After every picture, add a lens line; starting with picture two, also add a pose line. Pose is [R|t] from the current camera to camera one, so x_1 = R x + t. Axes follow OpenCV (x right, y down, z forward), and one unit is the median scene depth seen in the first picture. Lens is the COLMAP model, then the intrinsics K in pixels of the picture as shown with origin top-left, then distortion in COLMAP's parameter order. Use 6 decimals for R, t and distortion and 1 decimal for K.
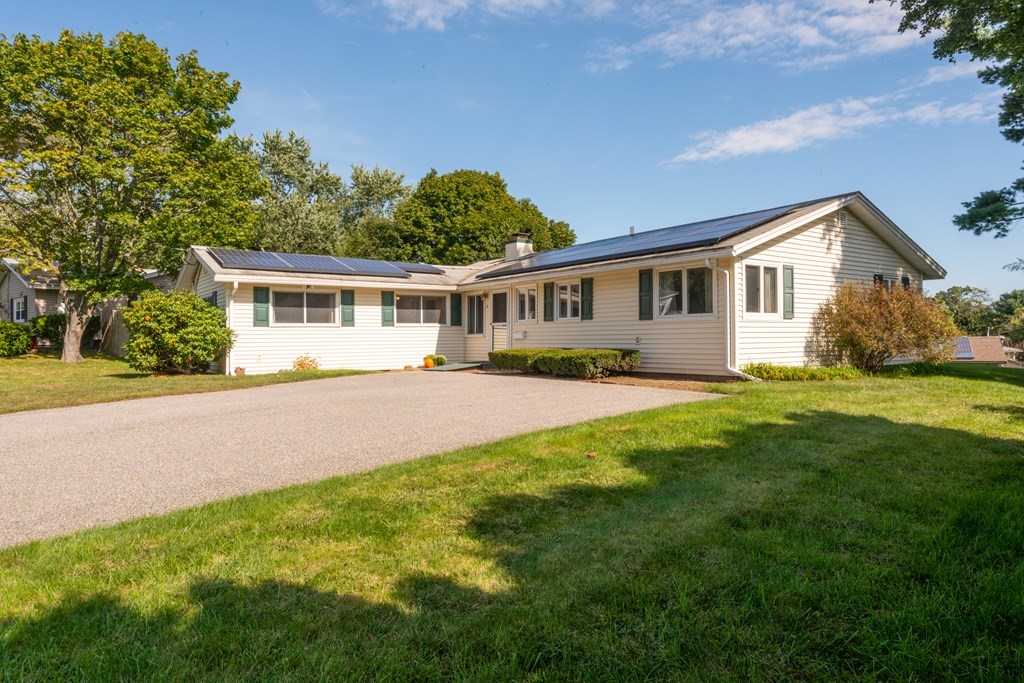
lens RADIAL K [[640.4, 0, 512.0], [0, 640.4, 341.5], [0, 0, 1]] dist [0.014984, 0.000896]
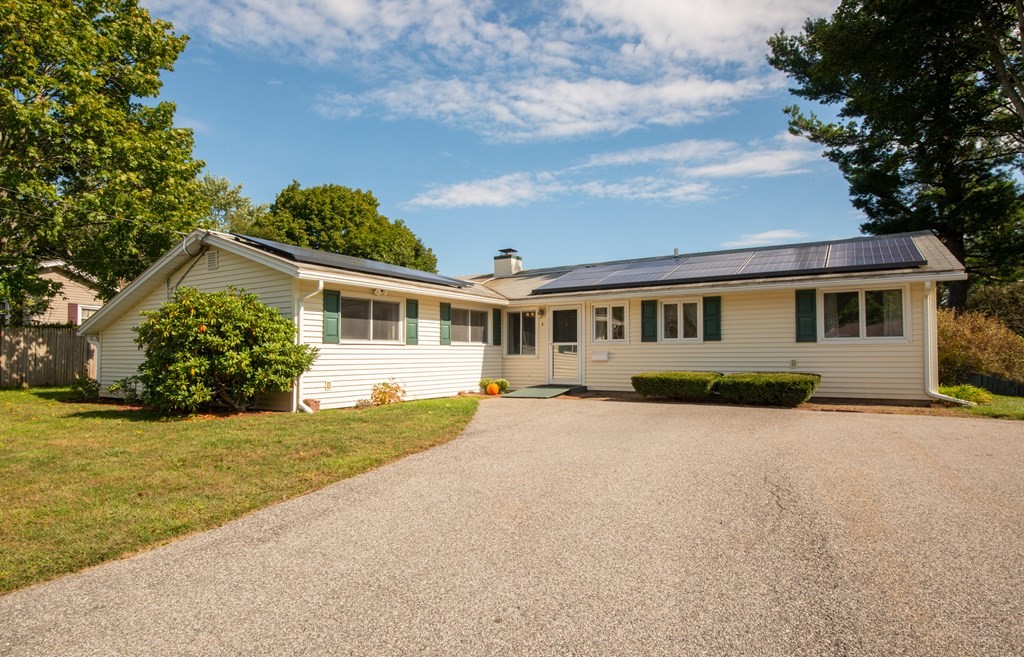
lens RADIAL K [[577.1, 0, 512.0], [0, 577.1, 328.5], [0, 0, 1]] dist [-0.004426, -0.000567]
pose [[0.929255, 0.023322, 0.368702, -0.406182], [-0.002520, 0.998382, -0.056801, -0.002934], [-0.369431, 0.051853, 0.927810, 0.282007]]
